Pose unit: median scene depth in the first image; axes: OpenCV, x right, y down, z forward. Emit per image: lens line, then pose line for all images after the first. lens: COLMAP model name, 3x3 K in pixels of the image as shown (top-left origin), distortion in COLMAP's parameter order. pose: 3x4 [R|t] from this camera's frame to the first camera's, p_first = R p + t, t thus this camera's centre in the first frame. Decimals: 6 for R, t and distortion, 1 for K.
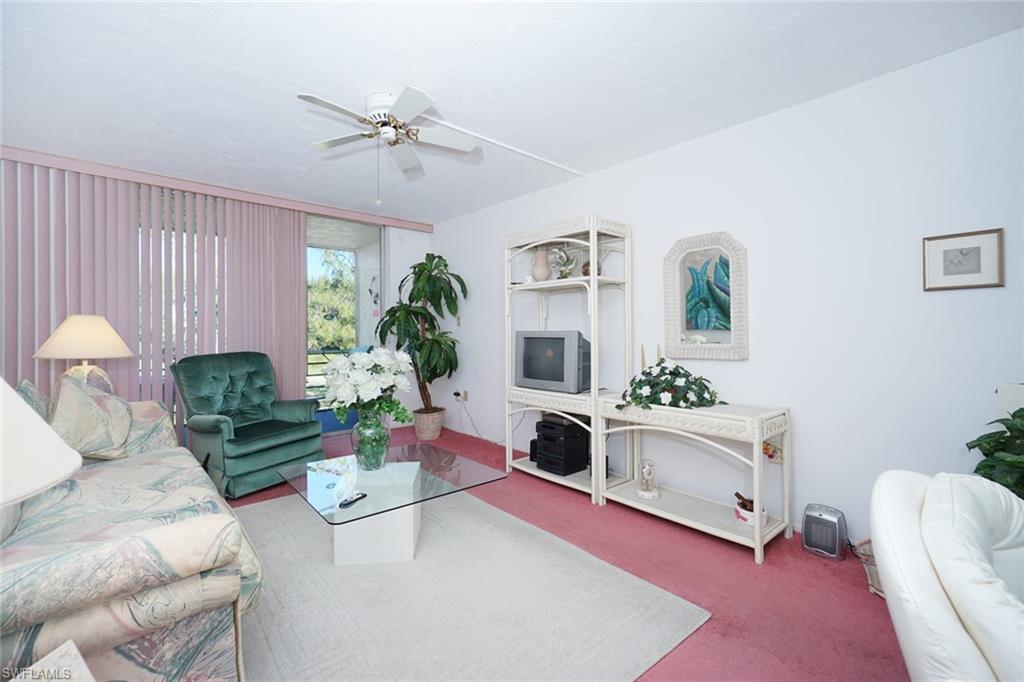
lens RADIAL K [[446.0, 0, 508.4], [0, 446.0, 327.0], [0, 0, 1]] dist [-0.001542, -0.000167]
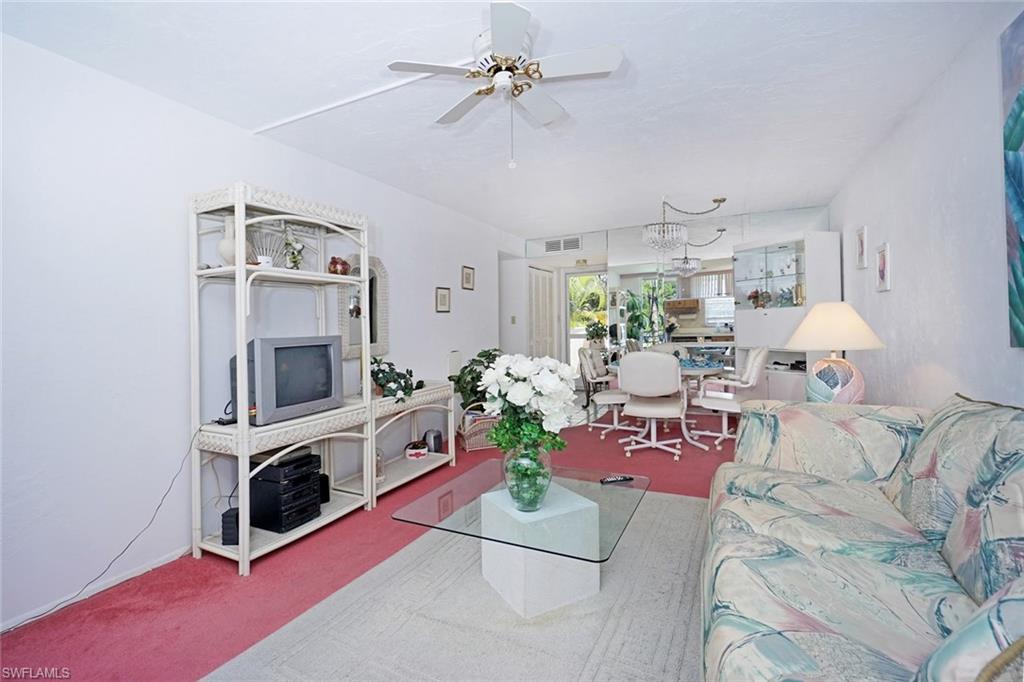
lens RADIAL K [[446.0, 0, 508.4], [0, 446.0, 327.0], [0, 0, 1]] dist [-0.001542, -0.000167]
pose [[-0.377777, 0.014761, 0.925779, -0.836558], [0.020529, 0.999761, -0.007563, 0.008770], [-0.925669, 0.016148, -0.377990, 1.088040]]
